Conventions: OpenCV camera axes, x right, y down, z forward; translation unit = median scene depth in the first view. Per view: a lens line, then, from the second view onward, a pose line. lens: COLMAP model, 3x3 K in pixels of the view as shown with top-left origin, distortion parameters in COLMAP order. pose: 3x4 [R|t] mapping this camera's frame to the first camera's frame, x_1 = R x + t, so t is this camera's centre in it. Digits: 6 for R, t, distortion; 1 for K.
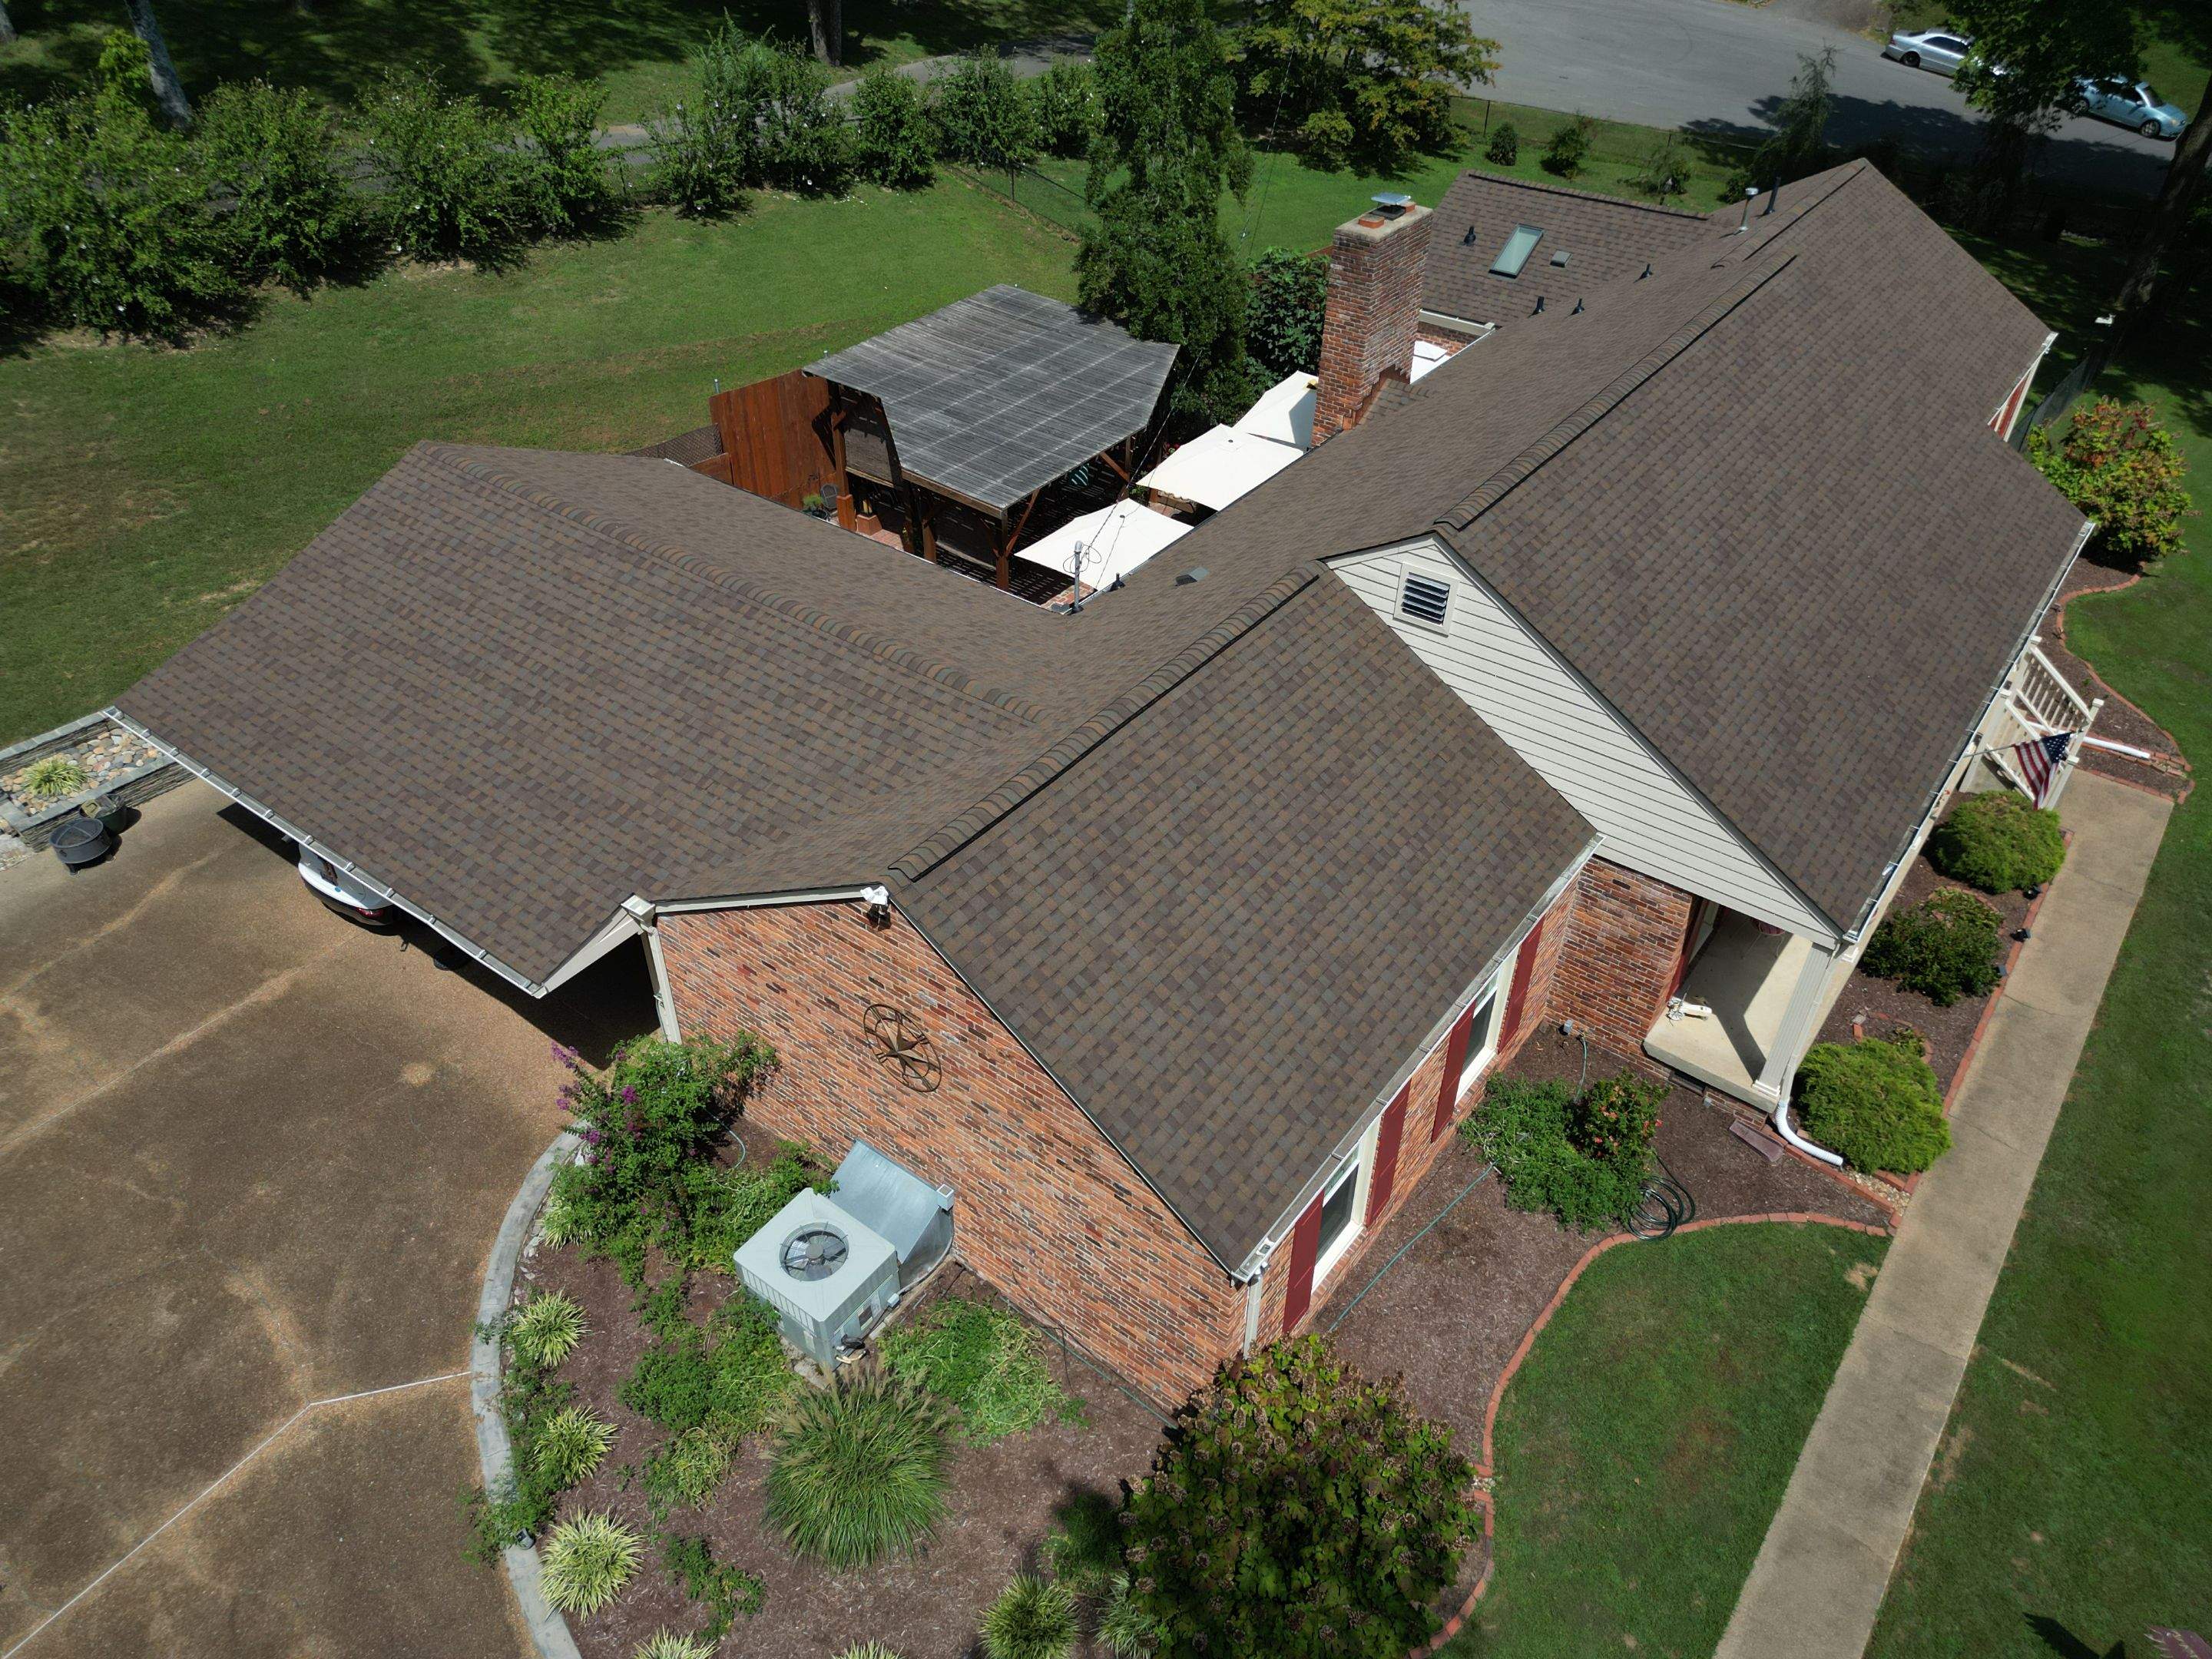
lens RADIAL K [[1560.3, 0, 1093.6], [0, 1560.3, 823.5], [0, 0, 1]] dist [0.072388, -0.071425]
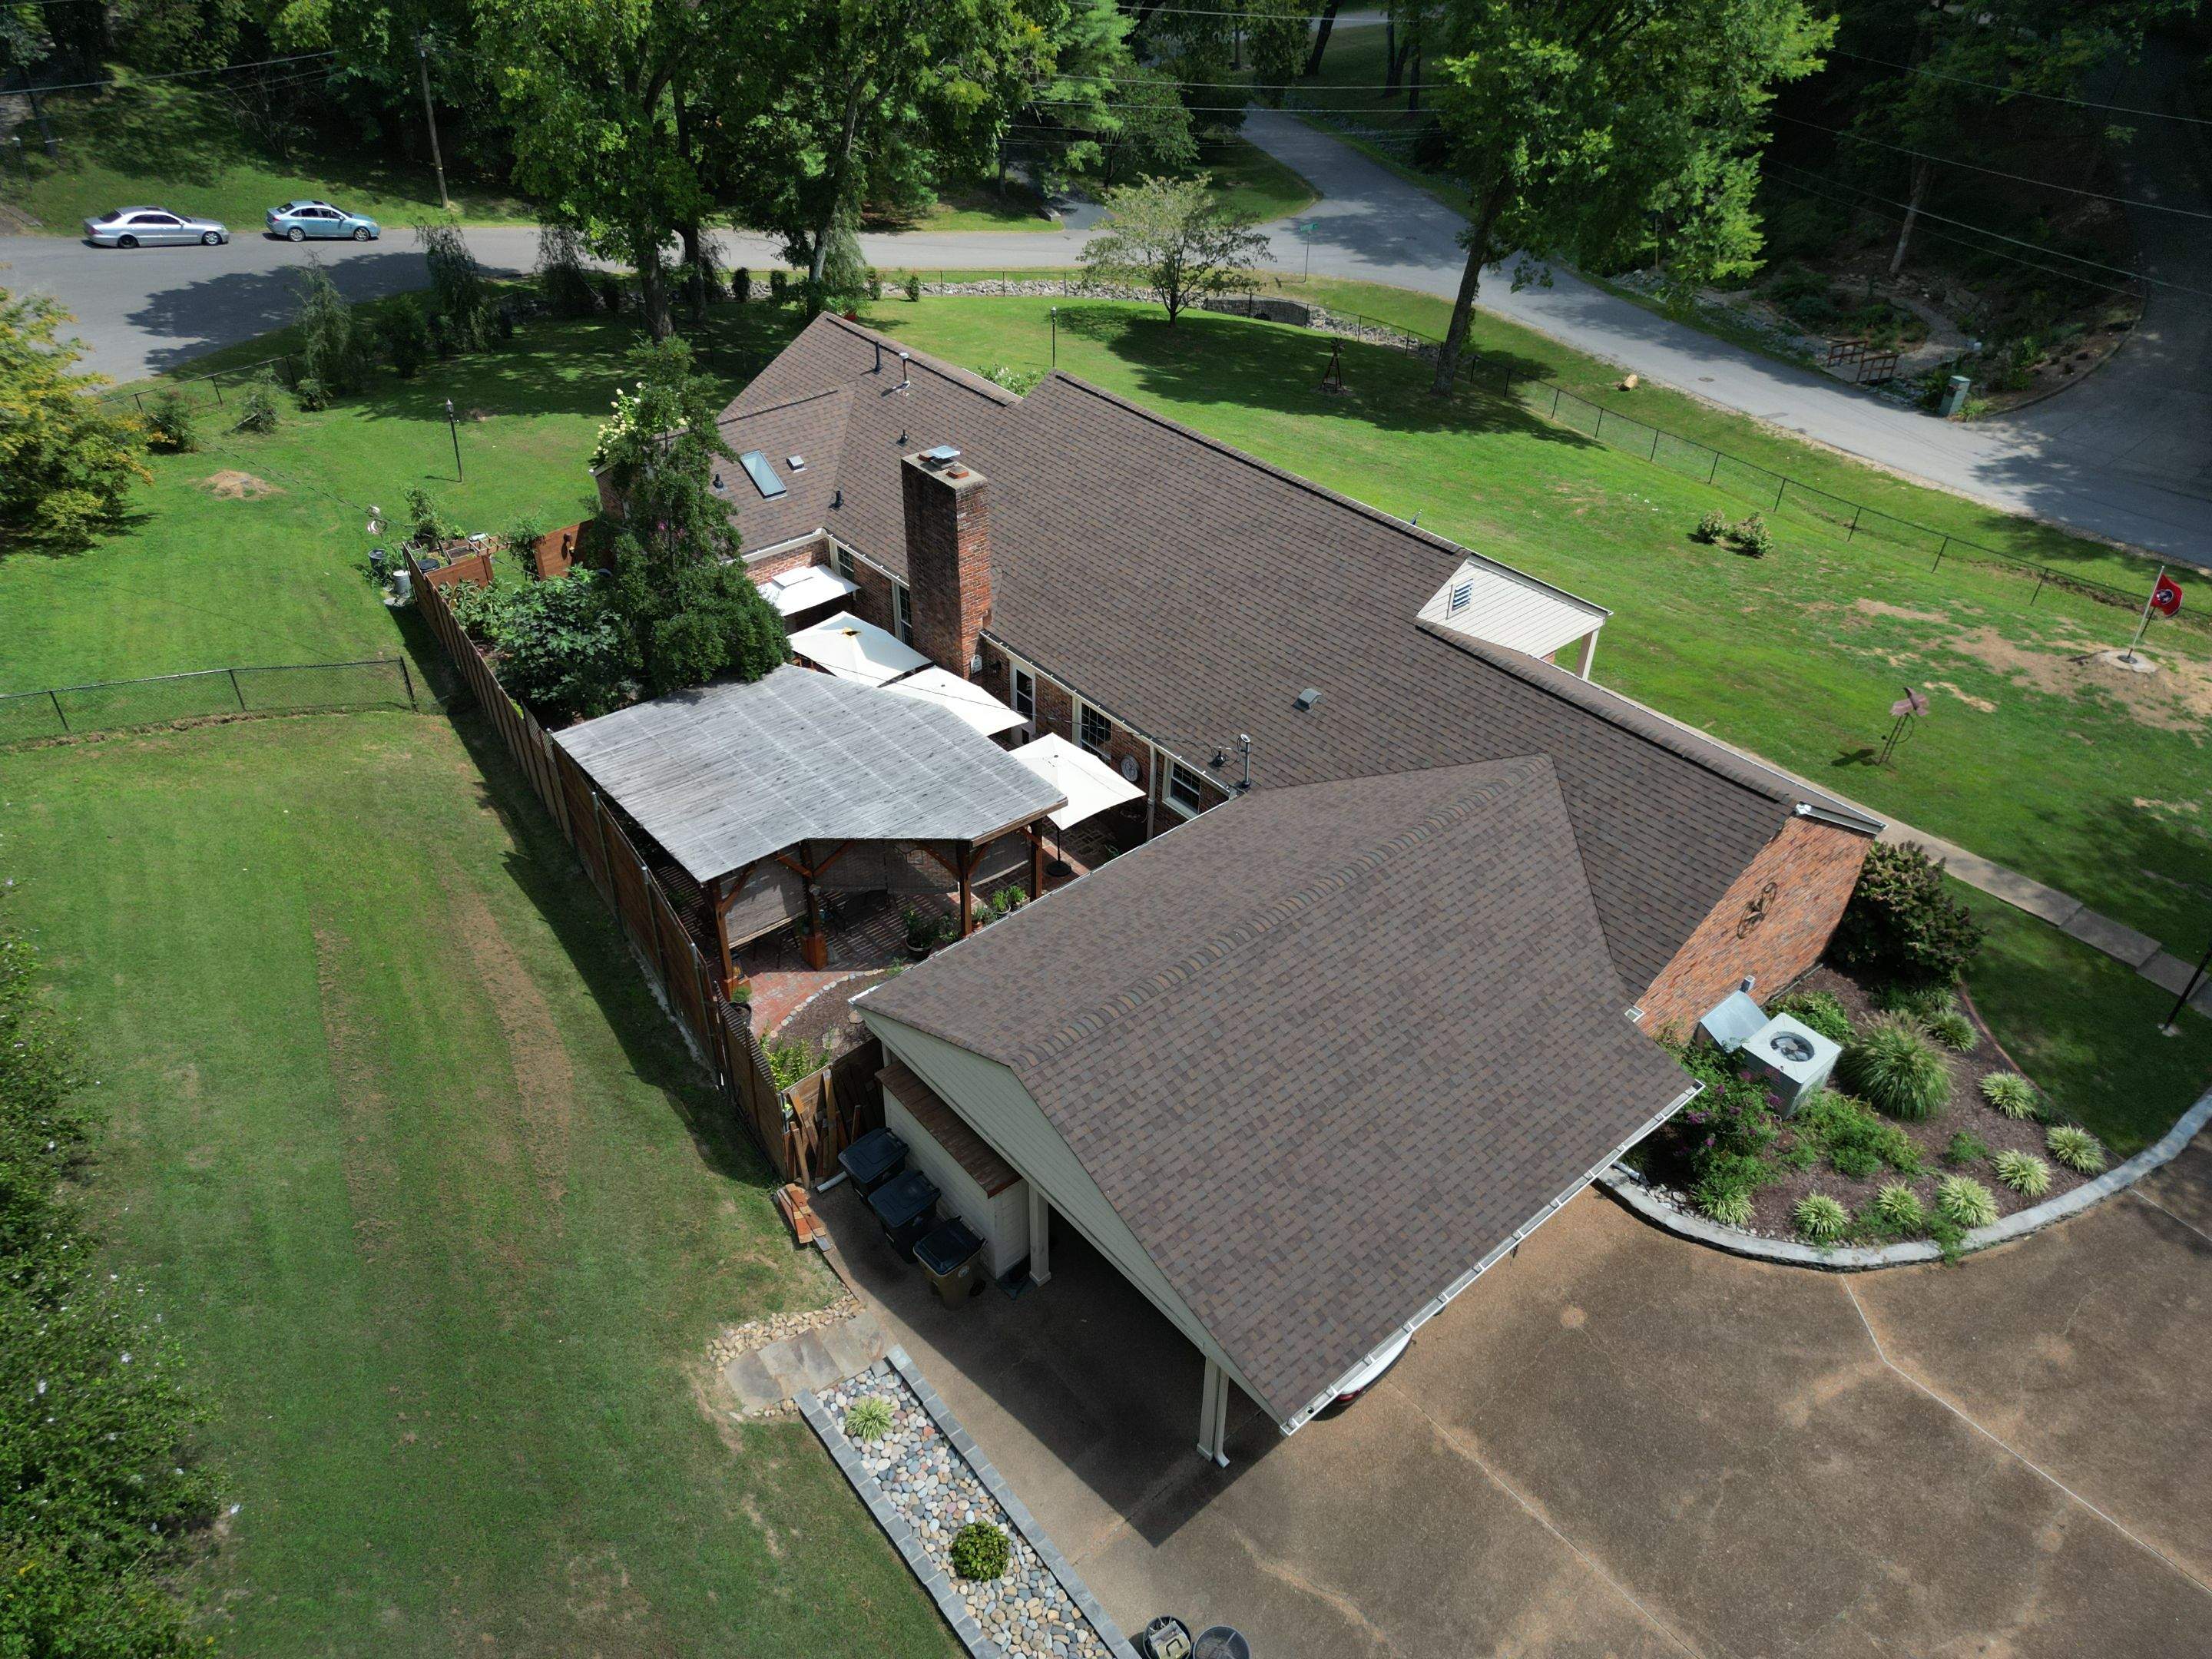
lens RADIAL K [[1564.5, 0, 1098.5], [0, 1564.5, 828.7], [0, 0, 1]] dist [0.052266, -0.041553]
pose [[0.217161, -0.583693, 0.782396, -1.135536], [0.592726, 0.715689, 0.369411, -0.702415], [-0.775575, 0.383525, 0.501390, 0.503450]]
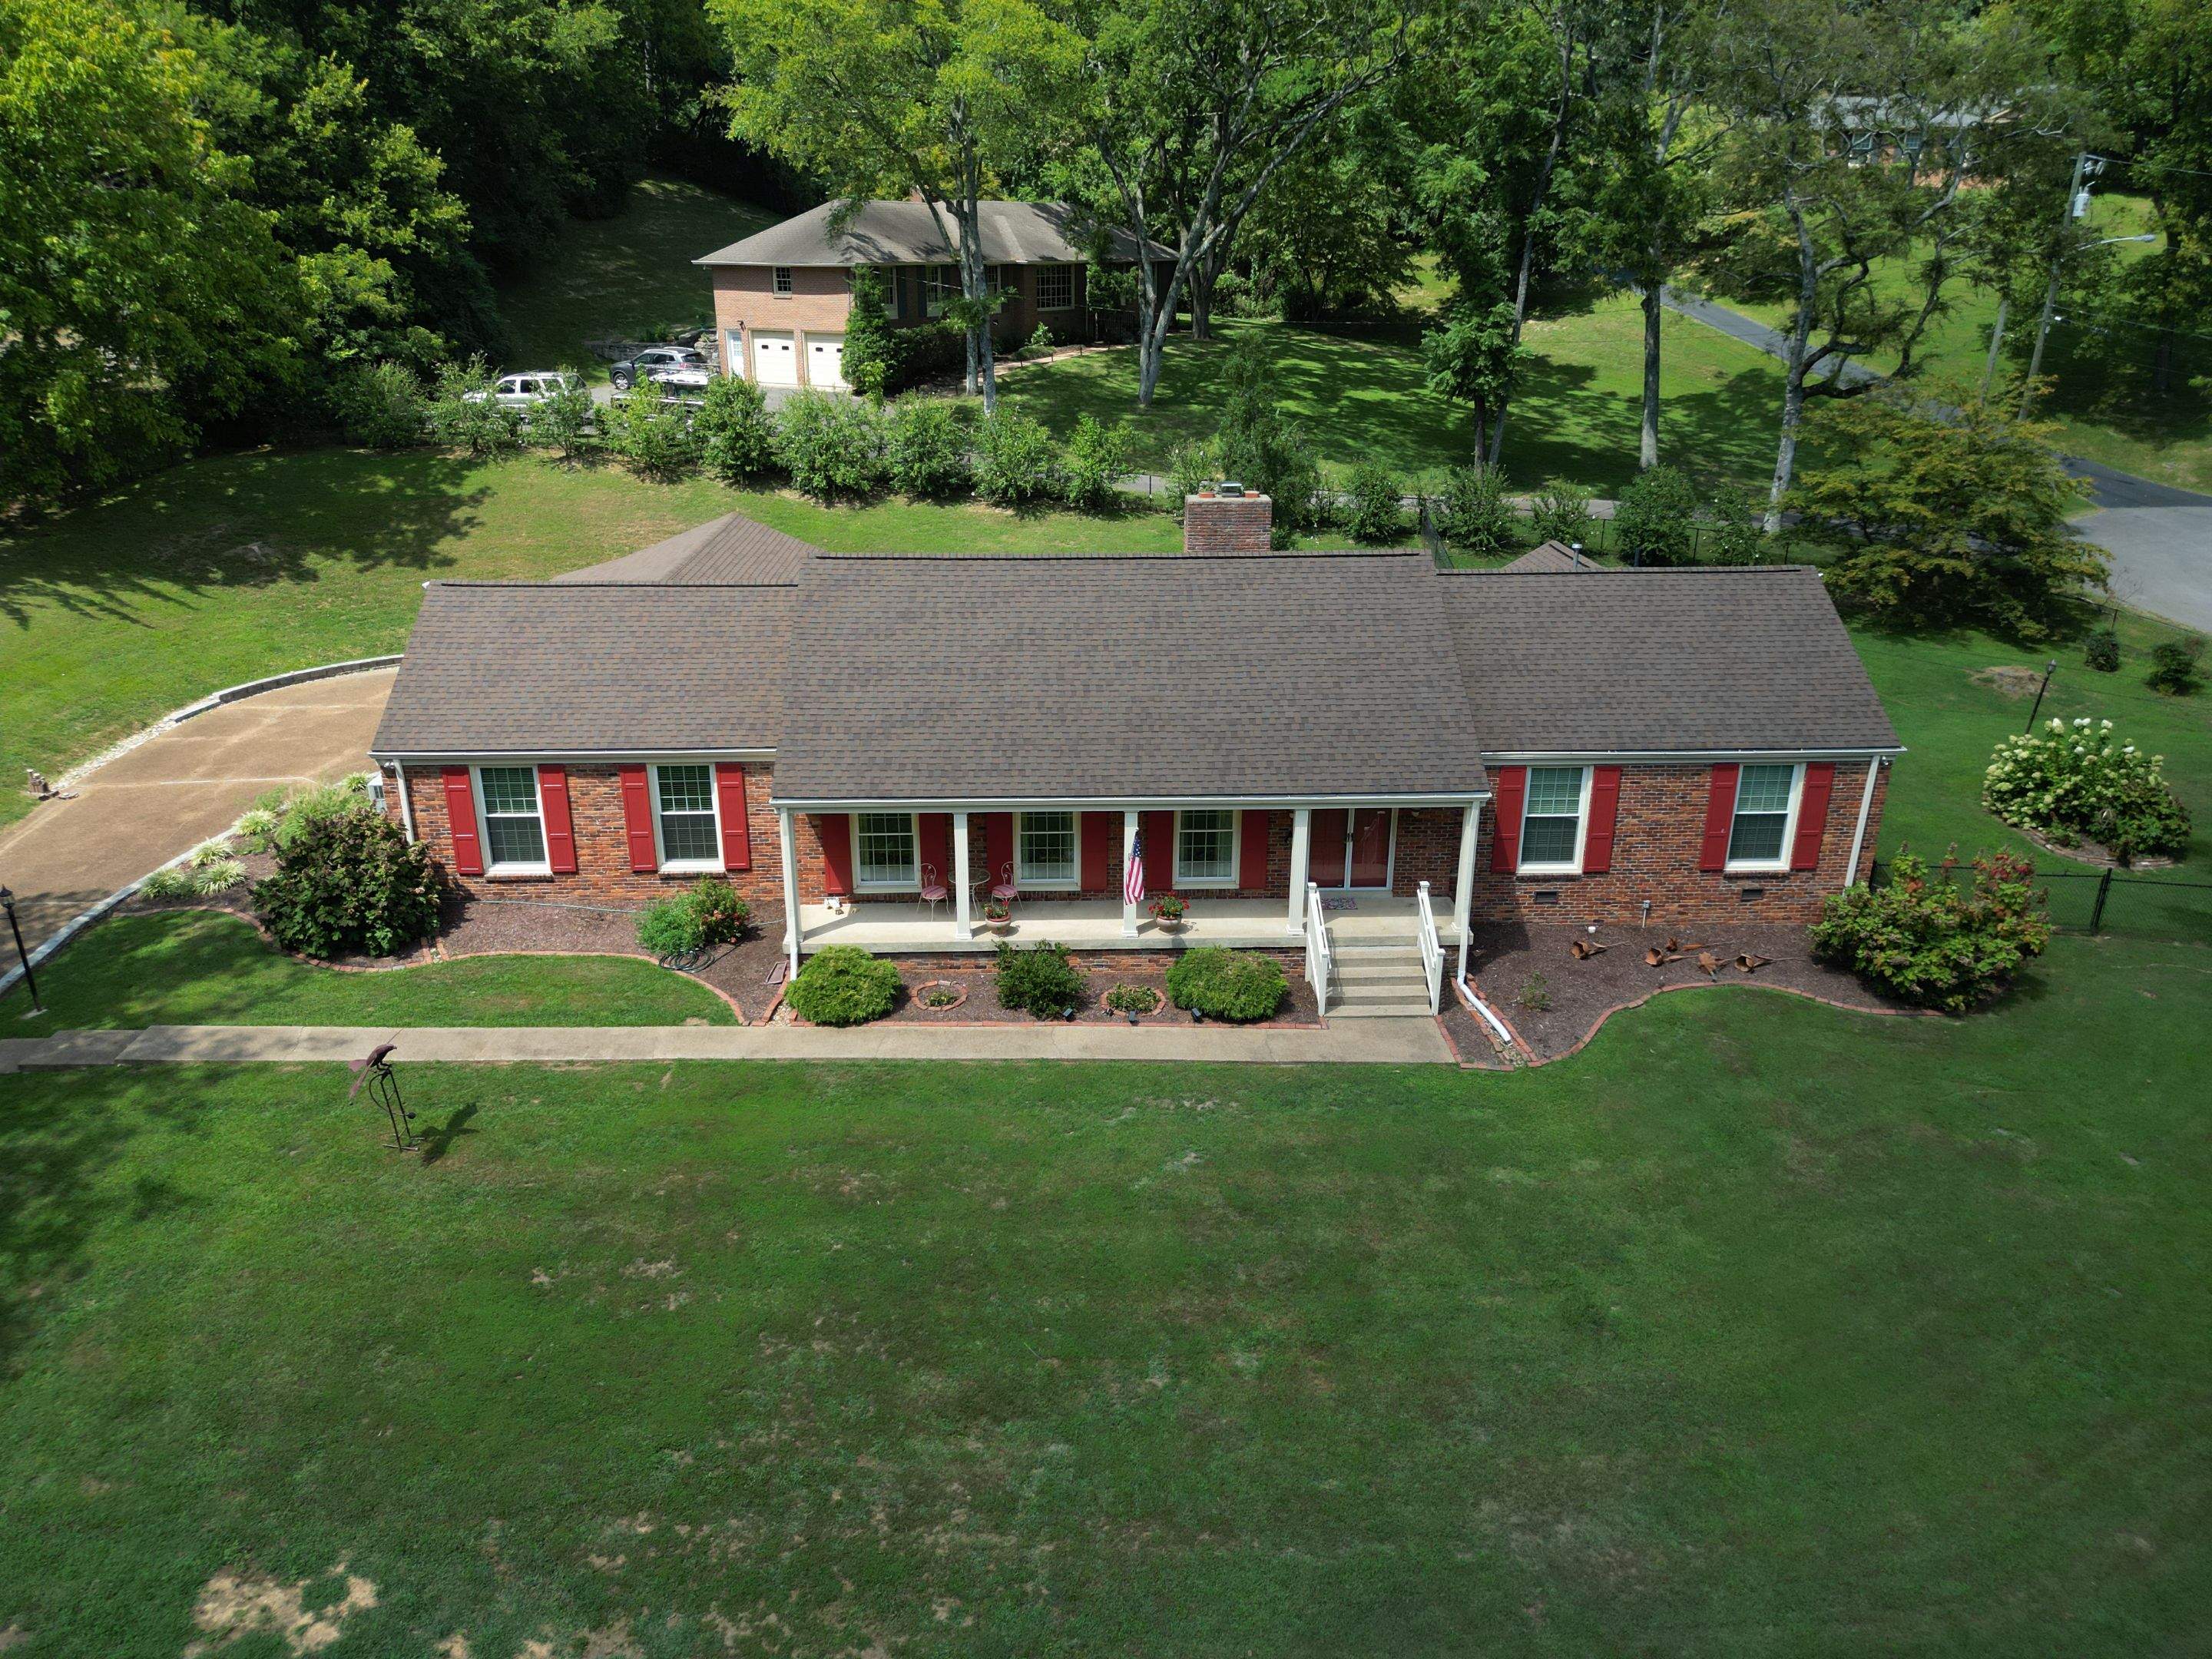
lens RADIAL K [[1564.5, 0, 1098.5], [0, 1564.5, 828.7], [0, 0, 1]] dist [0.052266, -0.041553]
pose [[0.631862, 0.265742, -0.728101, 1.499792], [-0.476067, 0.874369, -0.094015, 0.072411], [0.611646, 0.406030, 0.678992, 0.132992]]
